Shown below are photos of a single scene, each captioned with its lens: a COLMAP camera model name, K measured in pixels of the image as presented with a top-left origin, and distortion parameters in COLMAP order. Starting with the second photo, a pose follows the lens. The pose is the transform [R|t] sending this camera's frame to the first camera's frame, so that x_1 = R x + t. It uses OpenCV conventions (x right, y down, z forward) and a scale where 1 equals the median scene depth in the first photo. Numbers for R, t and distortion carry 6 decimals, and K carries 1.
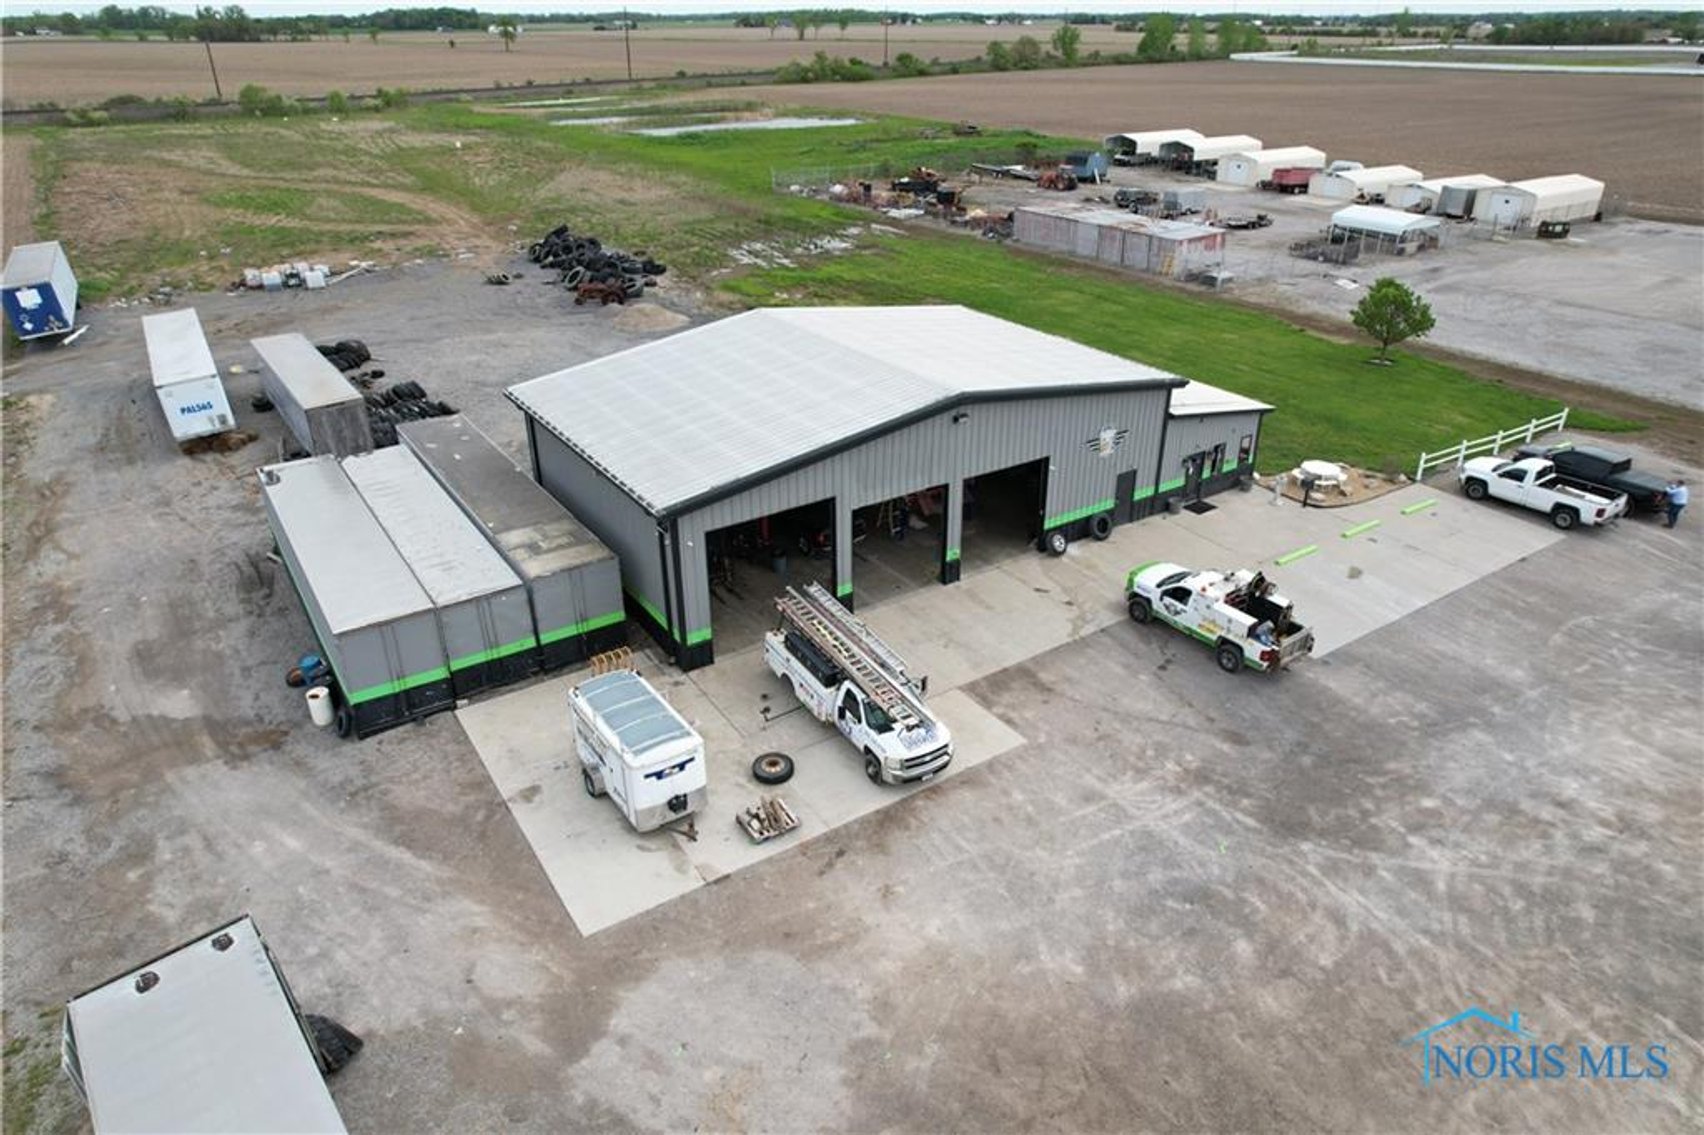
lens RADIAL K [[1089.5, 0, 856.8], [0, 1089.5, 575.4], [0, 0, 1]] dist [-0.072175, 0.062897]
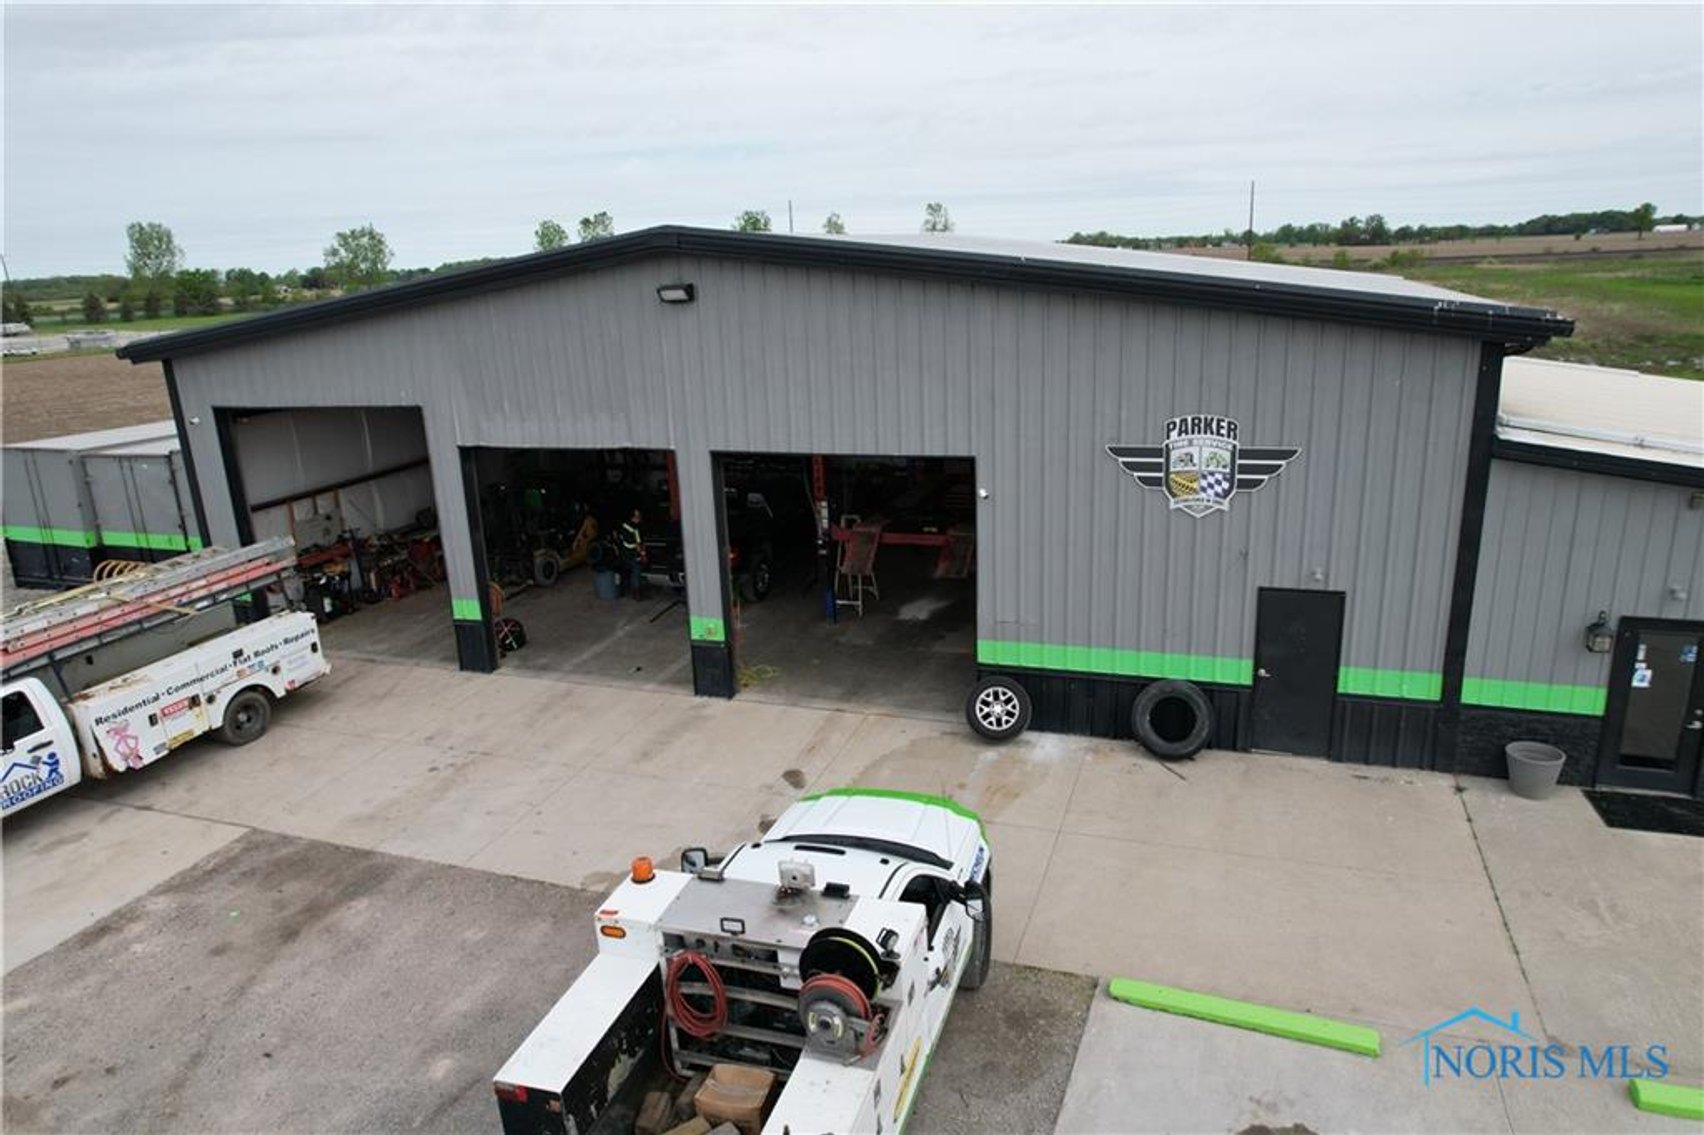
lens RADIAL K [[1089.5, 0, 858.6], [0, 1089.5, 575.5], [0, 0, 1]] dist [-0.072175, 0.062897]
pose [[0.597528, 0.206989, -0.774672, 0.452737], [-0.338302, 0.940989, -0.009515, -0.055159], [0.726988, 0.267759, 0.632292, 0.748309]]
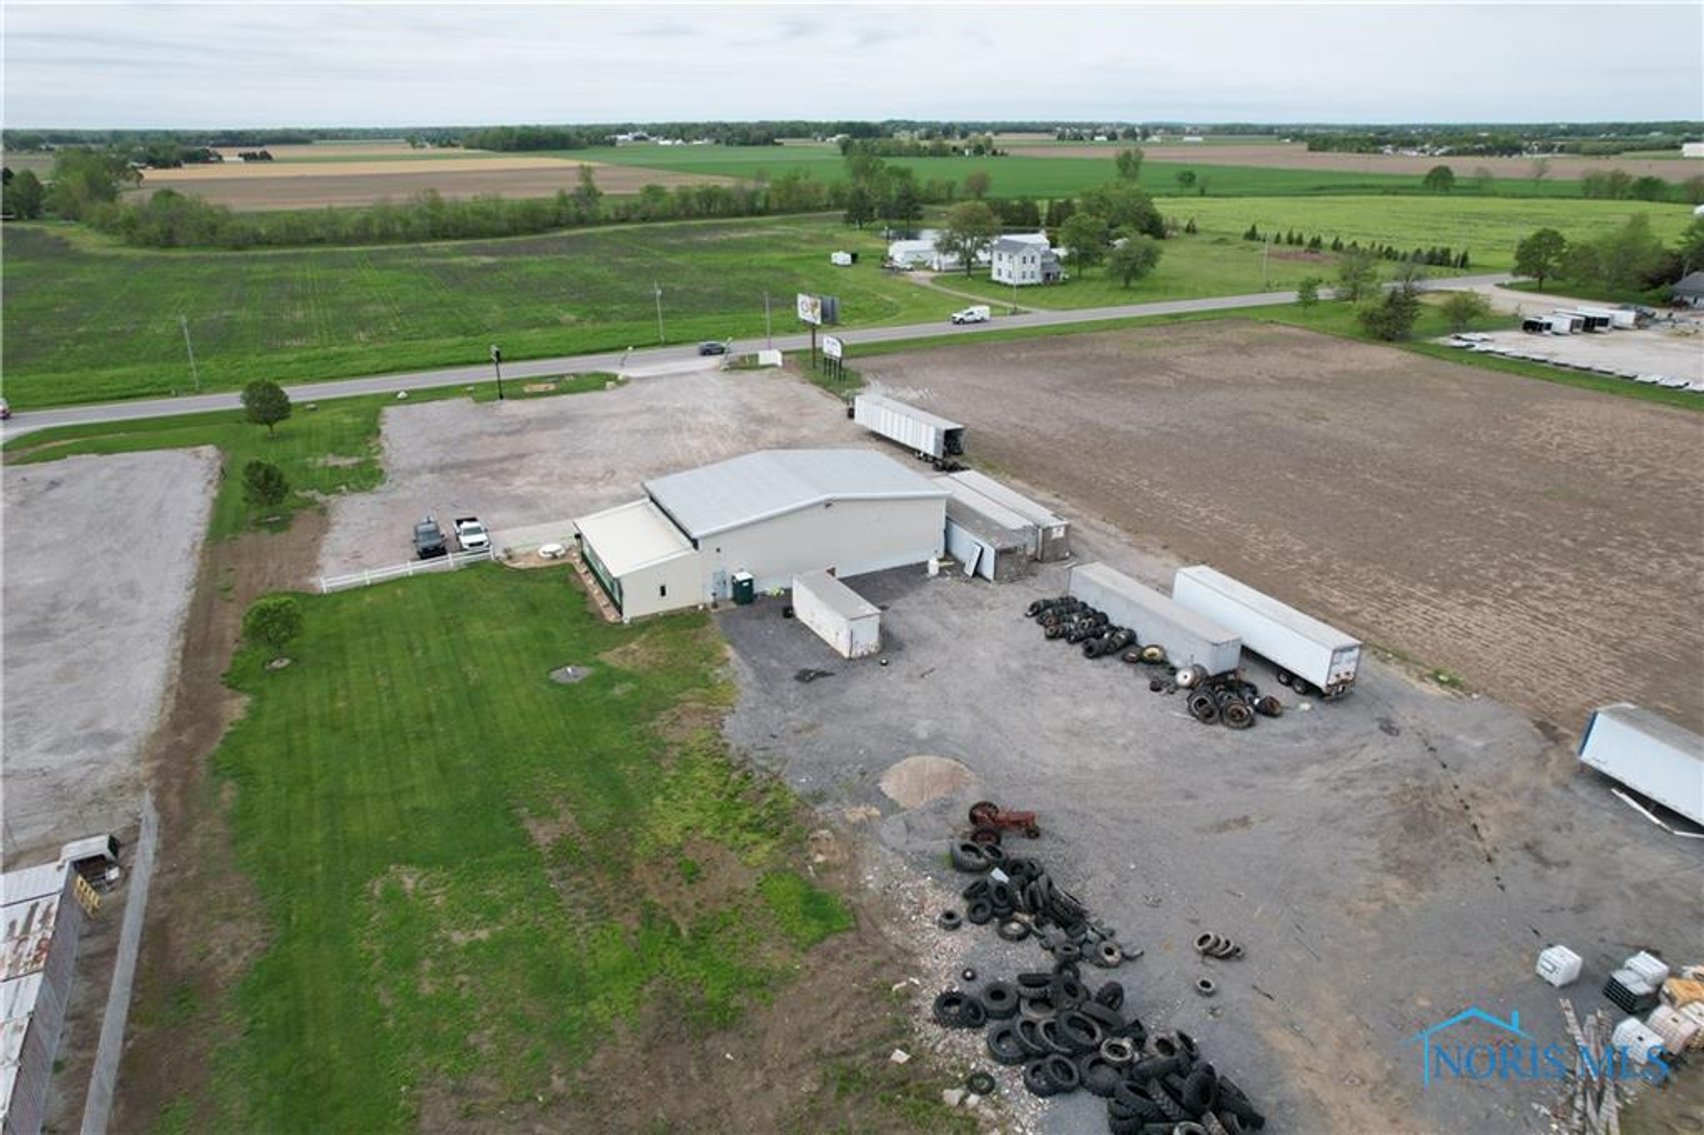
lens RADIAL K [[1089.5, 0, 859.8], [0, 1089.5, 571.4], [0, 0, 1]] dist [-0.072175, 0.062897]
pose [[-0.990608, -0.043448, 0.129649, -0.448956], [0.071916, 0.640883, 0.764262, -1.816794], [-0.116295, 0.766408, -0.631739, 2.623373]]
